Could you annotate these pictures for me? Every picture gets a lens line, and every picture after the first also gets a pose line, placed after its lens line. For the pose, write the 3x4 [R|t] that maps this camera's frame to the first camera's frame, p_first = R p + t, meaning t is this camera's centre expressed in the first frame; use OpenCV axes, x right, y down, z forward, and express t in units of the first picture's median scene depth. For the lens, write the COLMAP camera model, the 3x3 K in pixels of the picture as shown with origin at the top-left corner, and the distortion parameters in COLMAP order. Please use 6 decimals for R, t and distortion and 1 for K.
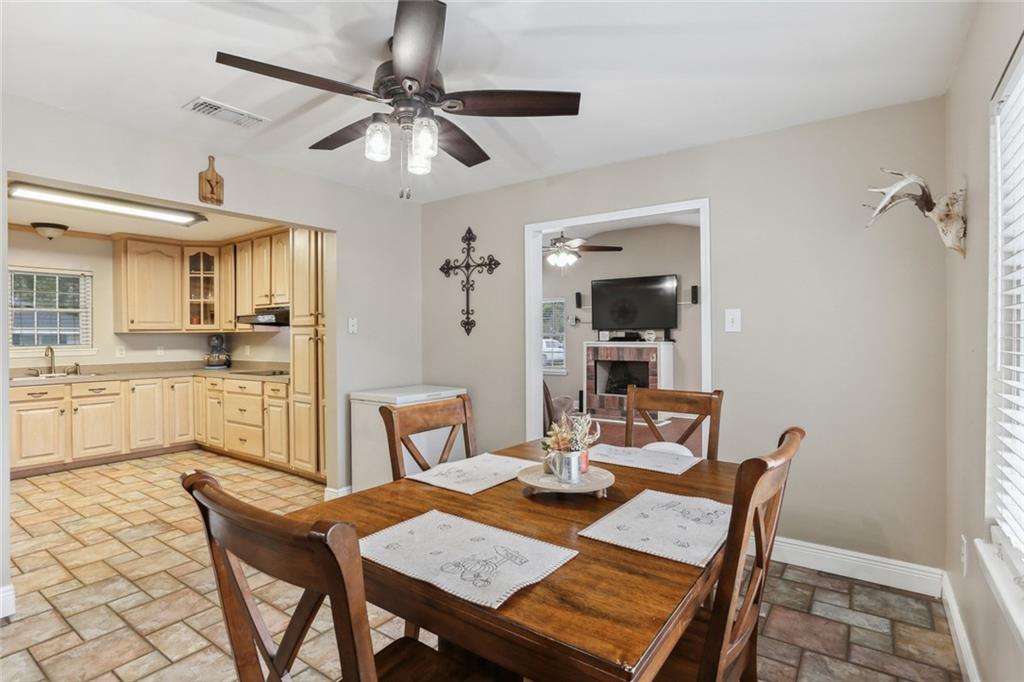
lens RADIAL K [[512.8, 0, 517.8], [0, 512.8, 339.5], [0, 0, 1]] dist [-0.032114, 0.007023]
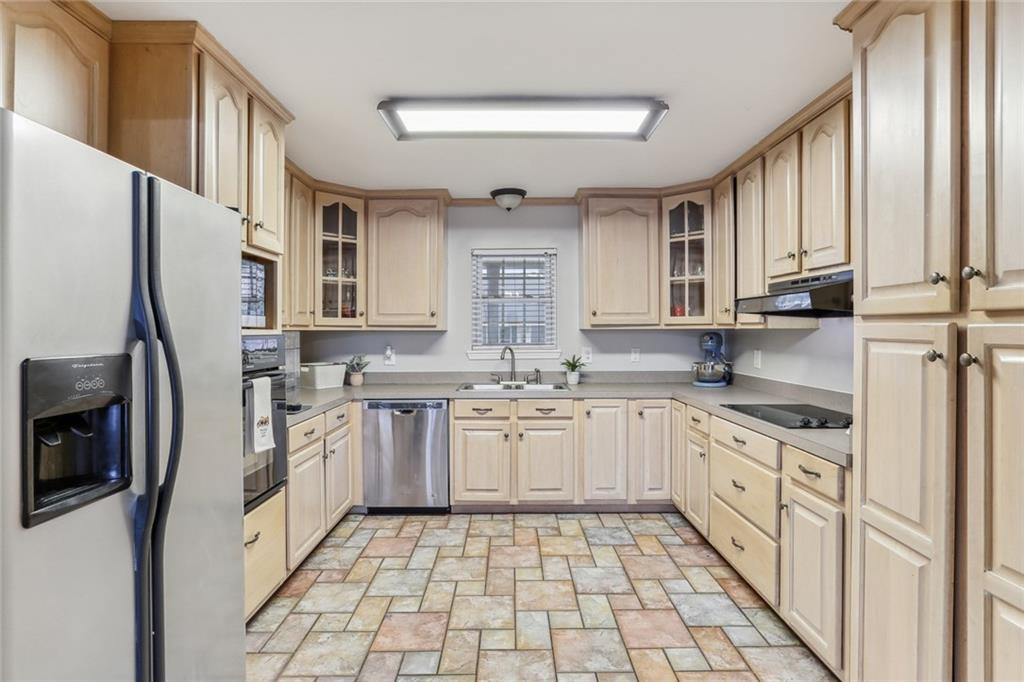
lens RADIAL K [[512.8, 0, 517.0], [0, 512.8, 330.3], [0, 0, 1]] dist [-0.032114, 0.007023]
pose [[0.578612, 0.007491, -0.815568, -0.247086], [-0.009112, 0.999955, 0.002720, -0.013071], [0.815552, 0.005858, 0.578654, 0.501355]]
